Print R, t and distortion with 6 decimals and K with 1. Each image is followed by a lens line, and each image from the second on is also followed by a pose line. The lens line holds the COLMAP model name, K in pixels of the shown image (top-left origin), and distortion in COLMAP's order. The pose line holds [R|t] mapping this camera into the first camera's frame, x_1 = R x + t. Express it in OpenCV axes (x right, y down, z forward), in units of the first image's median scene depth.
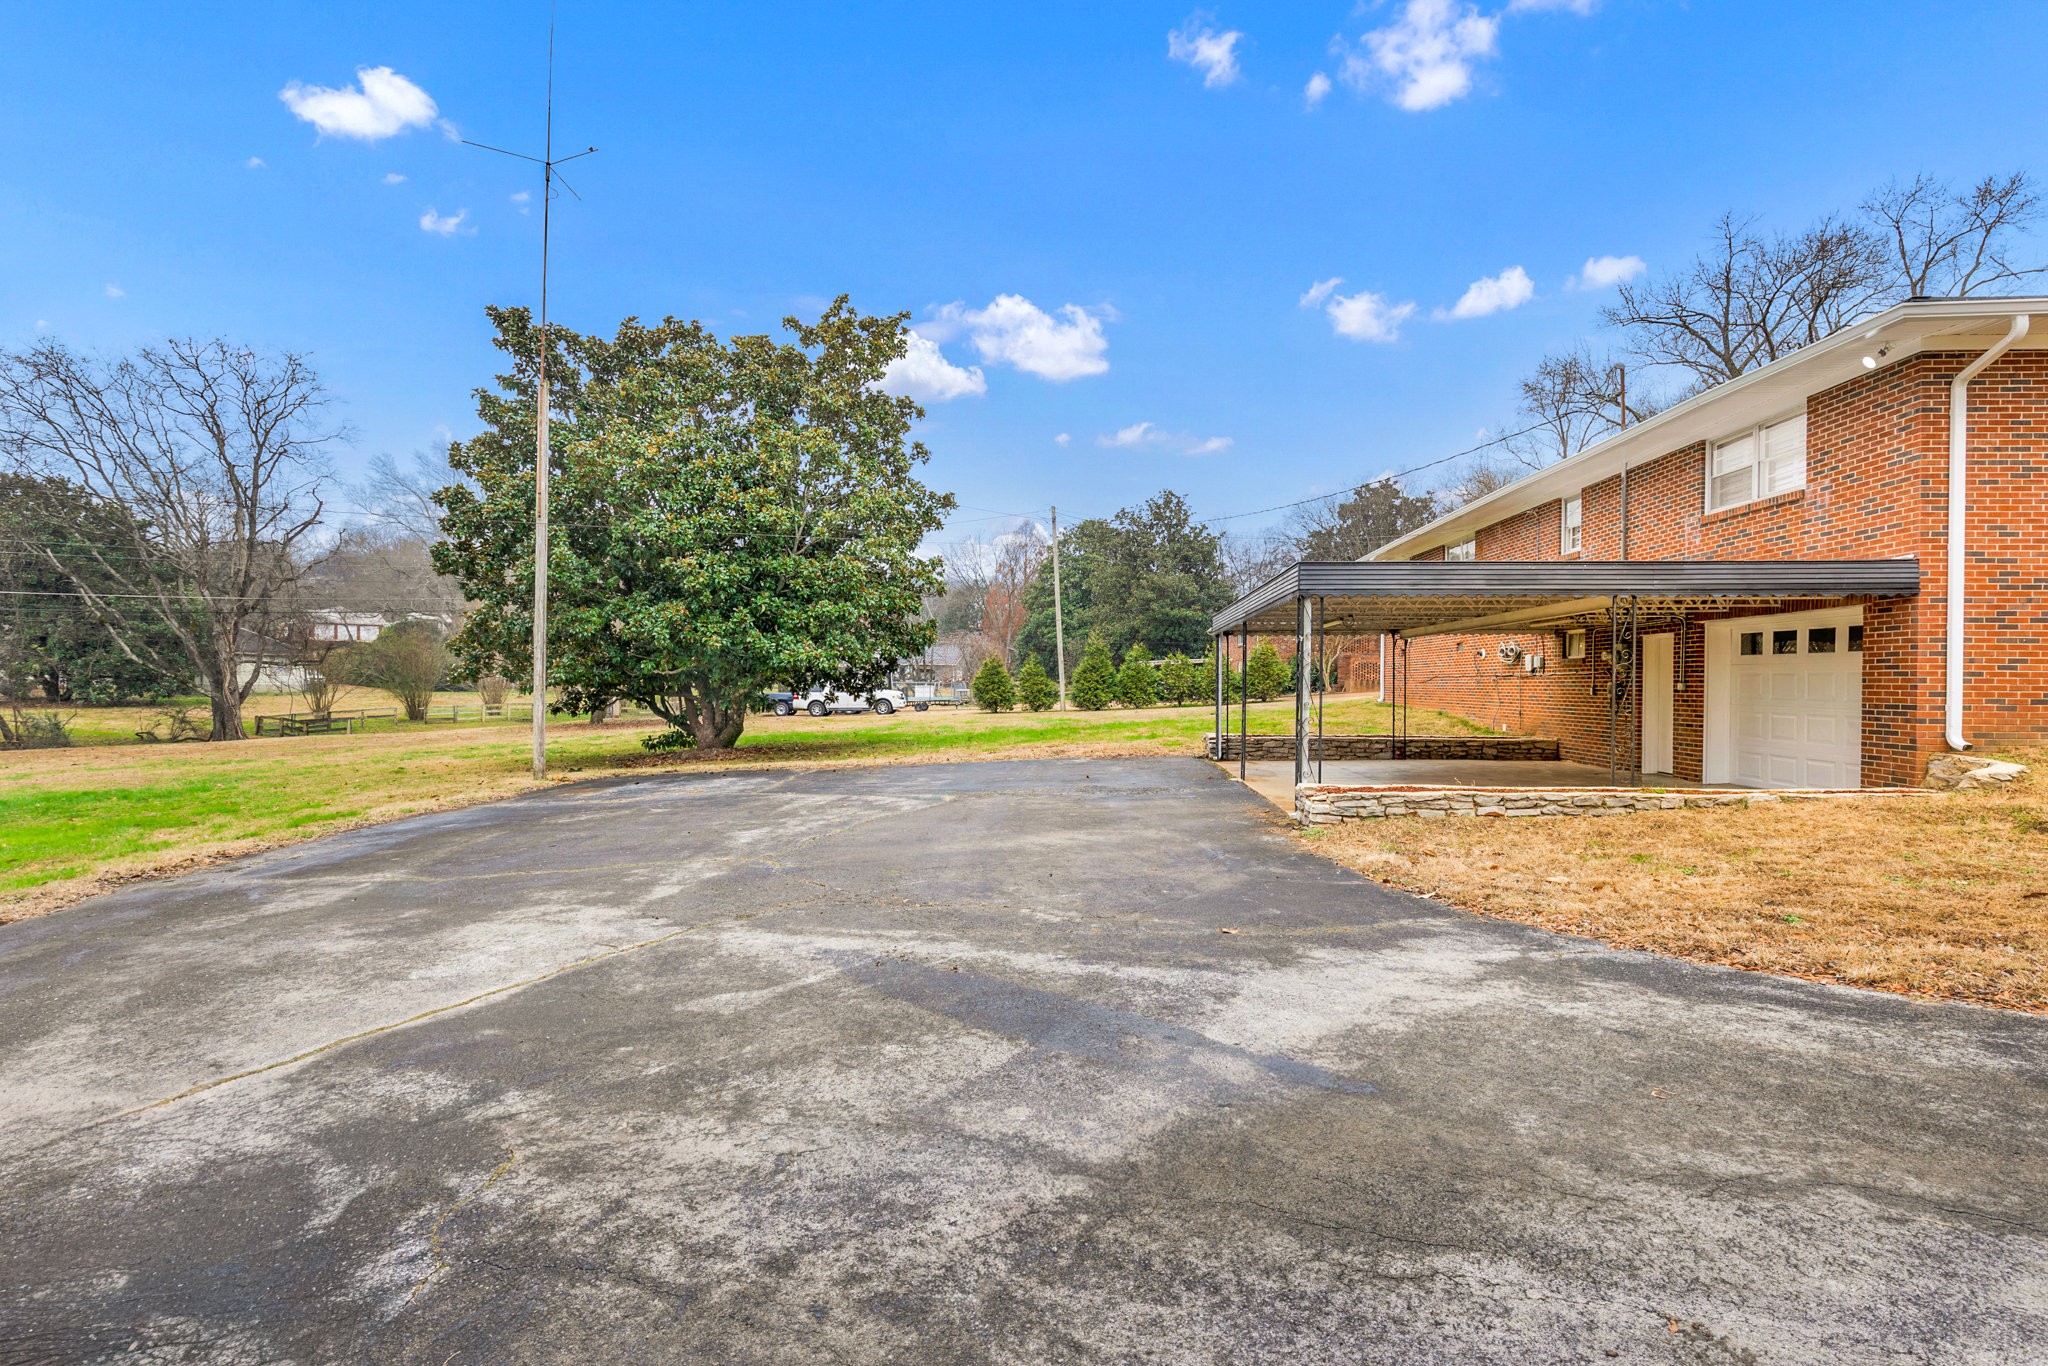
lens RADIAL K [[997.1, 0, 1024.0], [0, 997.1, 683.0], [0, 0, 1]] dist [0.001012, 0.000150]
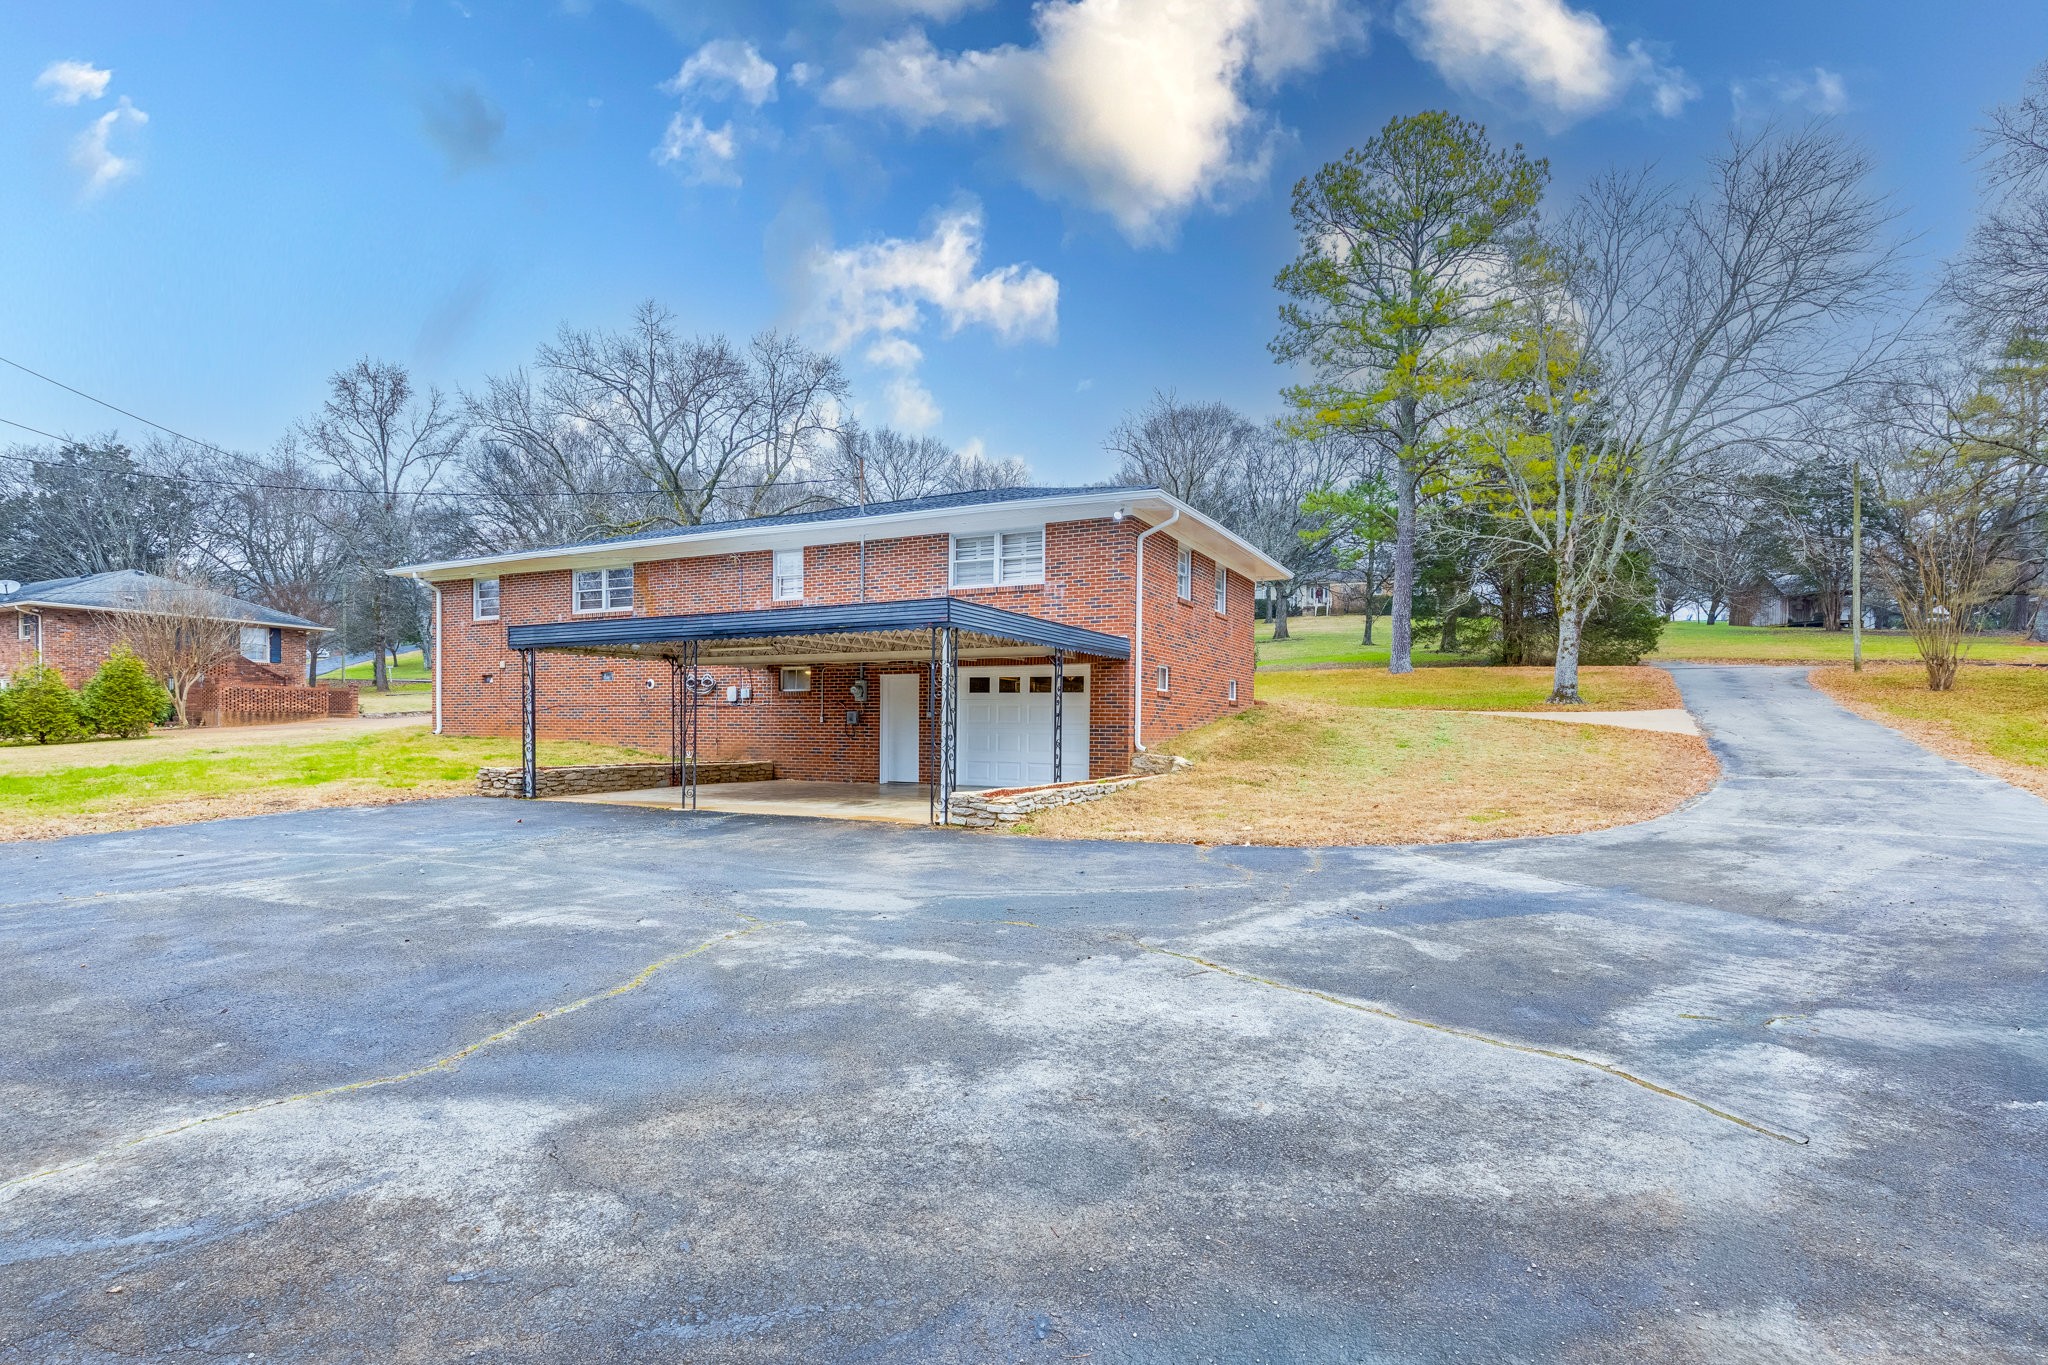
lens RADIAL K [[1051.8, 0, 1020.3], [0, 1051.8, 738.7], [0, 0, 1]] dist [0.012536, -0.000493]
pose [[0.393360, -0.007490, 0.919354, -0.796837], [-0.007247, 0.999910, 0.011247, 0.025399], [-0.919356, -0.011087, 0.393271, 0.460275]]
